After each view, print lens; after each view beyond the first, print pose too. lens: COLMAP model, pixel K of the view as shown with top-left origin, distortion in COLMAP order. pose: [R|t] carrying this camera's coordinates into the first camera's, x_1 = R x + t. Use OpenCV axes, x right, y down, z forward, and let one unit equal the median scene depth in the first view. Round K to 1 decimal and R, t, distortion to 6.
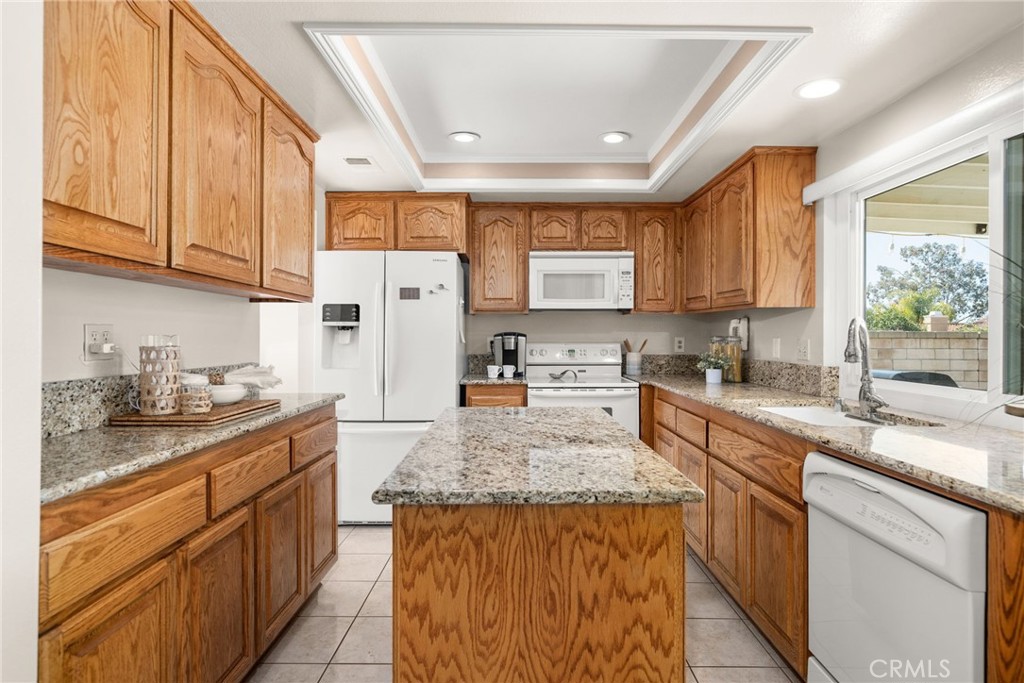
lens RADIAL K [[525.7, 0, 505.8], [0, 525.7, 340.5], [0, 0, 1]] dist [-0.001855, 0.000406]
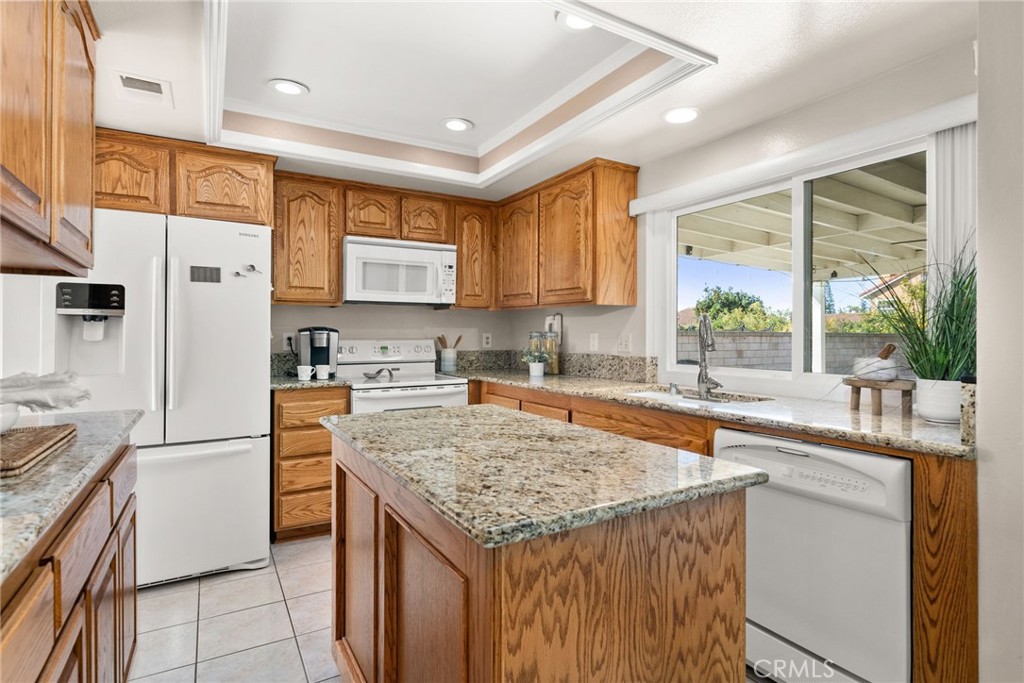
lens RADIAL K [[525.7, 0, 505.5], [0, 525.7, 338.5], [0, 0, 1]] dist [-0.001855, 0.000406]
pose [[0.863758, -0.002359, 0.503902, -0.242212], [0.004216, 0.999988, -0.002546, 0.010048], [-0.503890, 0.004324, 0.863757, 0.149274]]
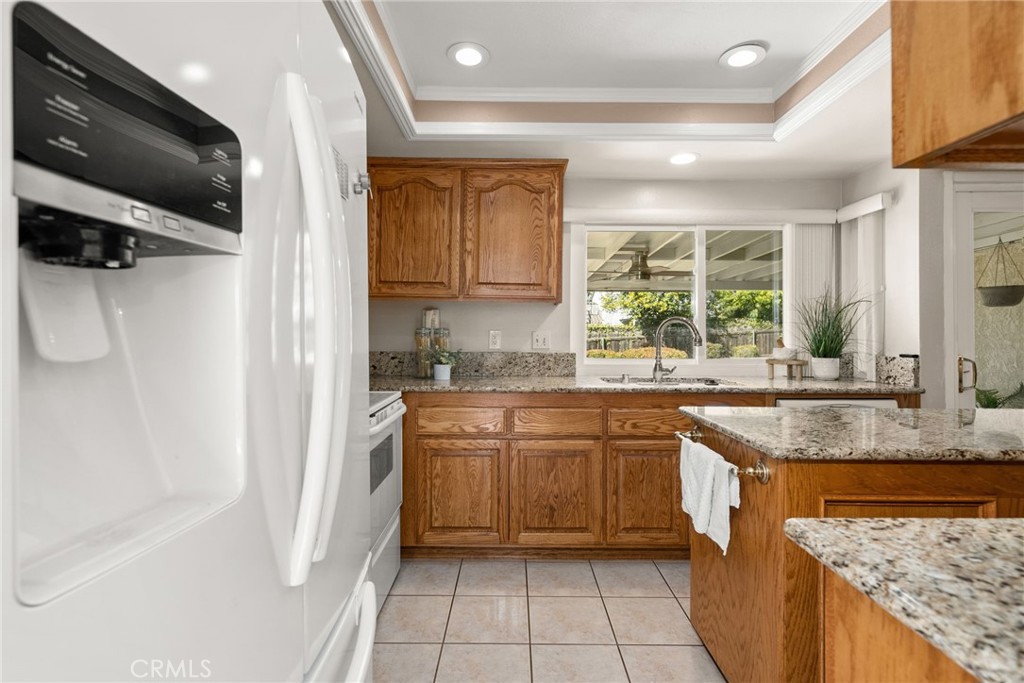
lens RADIAL K [[476.0, 0, 506.8], [0, 476.0, 336.0], [0, 0, 1]] dist [-0.025261, -0.000092]
pose [[0.003294, -0.008026, 0.999962, -0.538472], [0.003697, 0.999961, 0.008014, -0.001401], [-0.999988, 0.003670, 0.003323, 1.122064]]
